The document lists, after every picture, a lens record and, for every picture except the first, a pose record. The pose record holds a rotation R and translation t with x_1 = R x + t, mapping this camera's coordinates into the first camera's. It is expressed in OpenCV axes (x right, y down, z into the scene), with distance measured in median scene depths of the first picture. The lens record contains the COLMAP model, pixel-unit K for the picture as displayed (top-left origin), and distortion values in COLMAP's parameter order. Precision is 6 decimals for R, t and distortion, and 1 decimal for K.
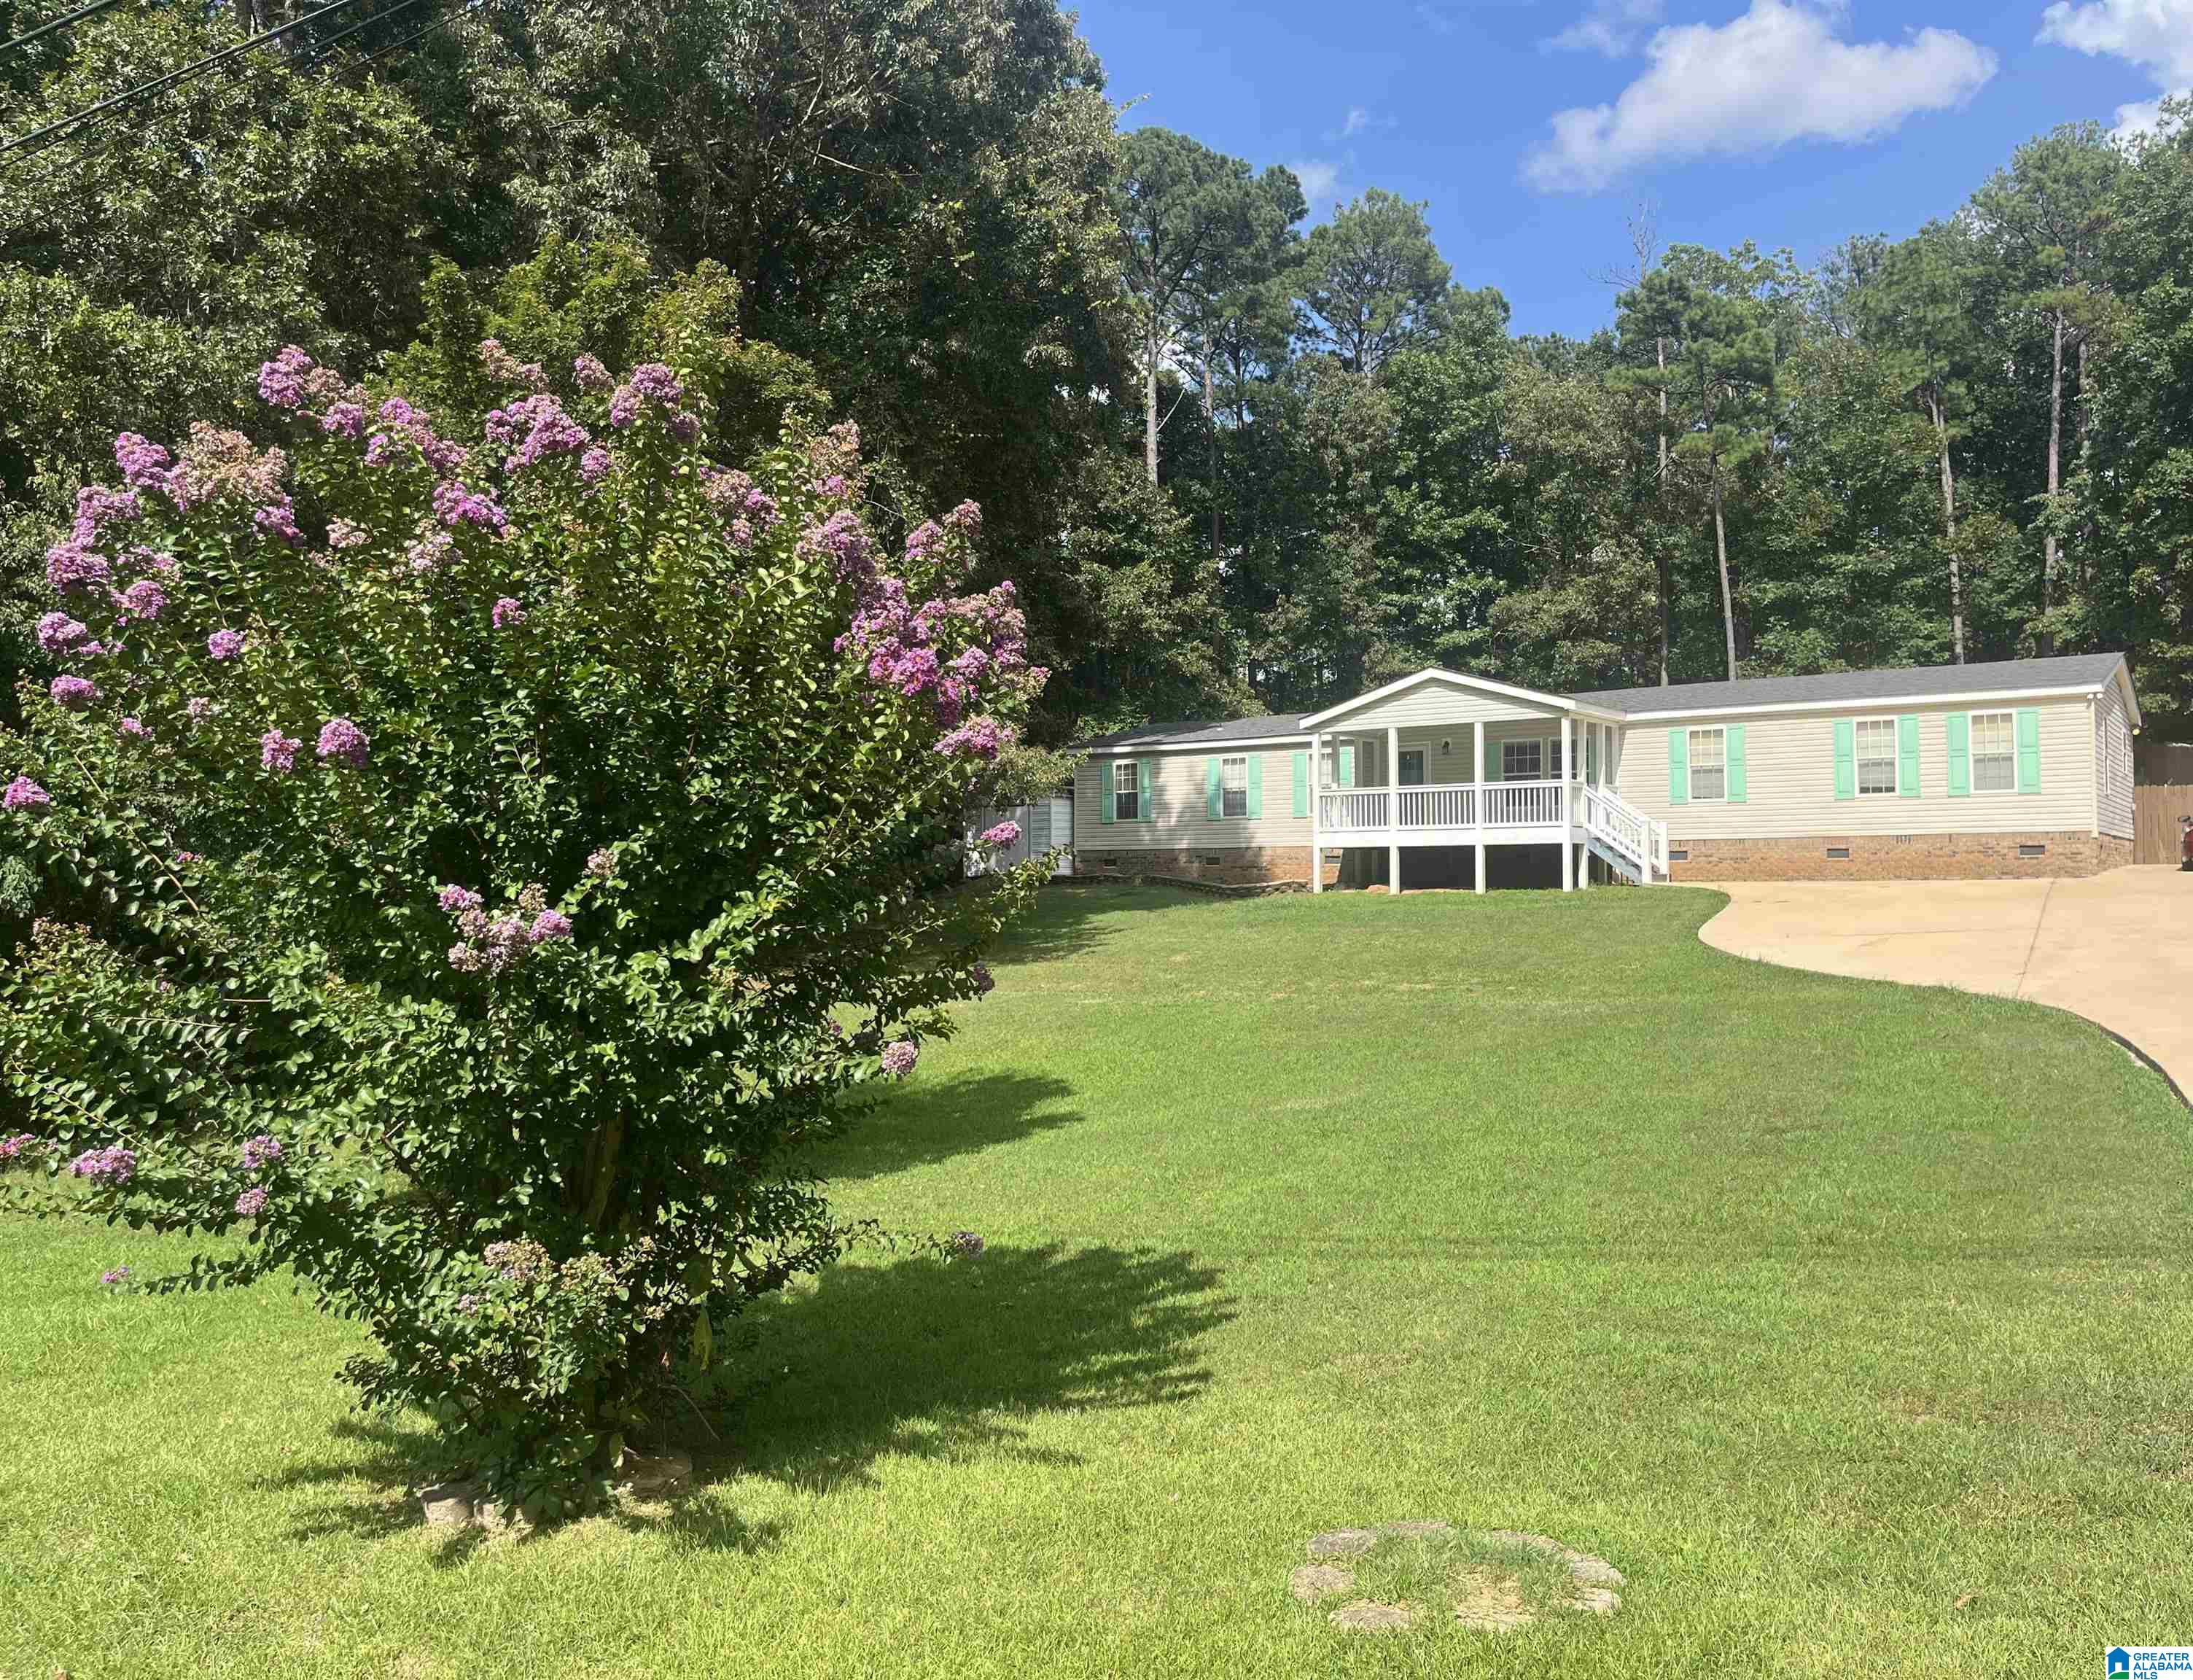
lens RADIAL K [[1719.9, 0, 1106.1], [0, 1719.9, 853.7], [0, 0, 1]] dist [0.008259, 0.003021]
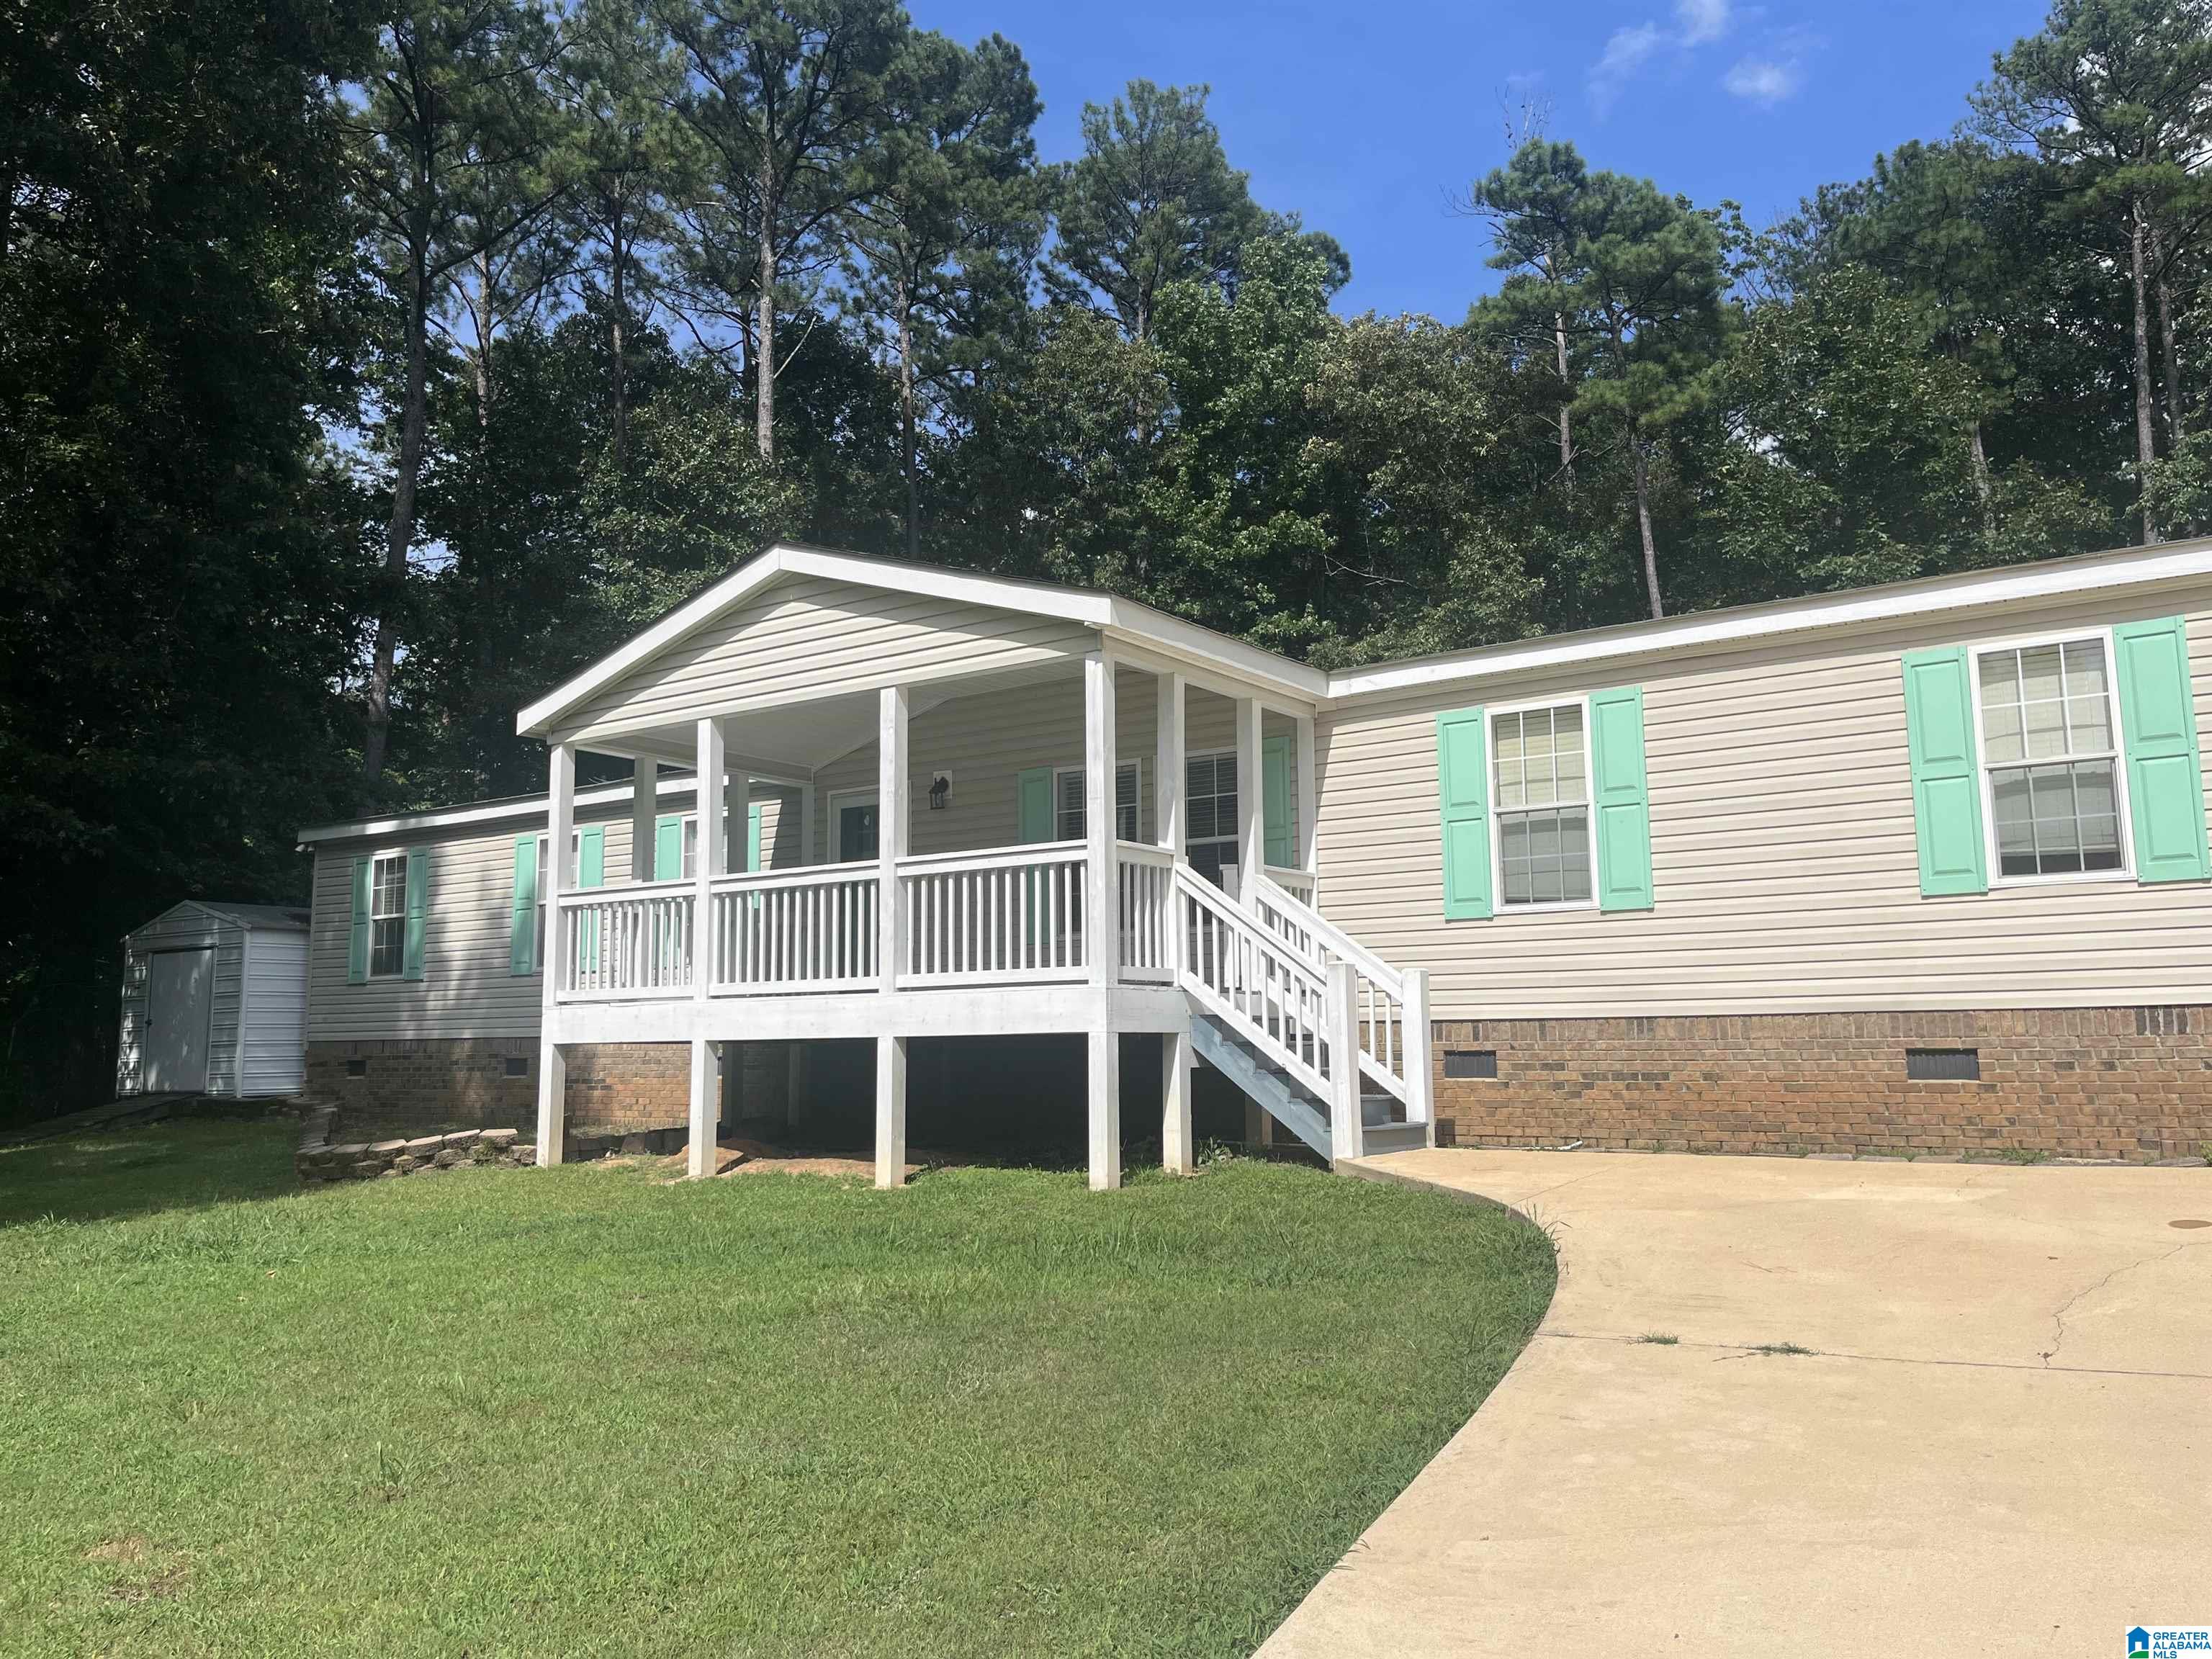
lens RADIAL K [[1696.9, 0, 1101.0], [0, 1696.9, 834.5], [0, 0, 1]] dist [0.041433, -0.038282]
pose [[0.999965, -0.004761, 0.006906, 0.249711], [0.005468, 0.994325, -0.106243, -0.009146], [-0.006361, 0.106277, 0.994316, 0.637099]]
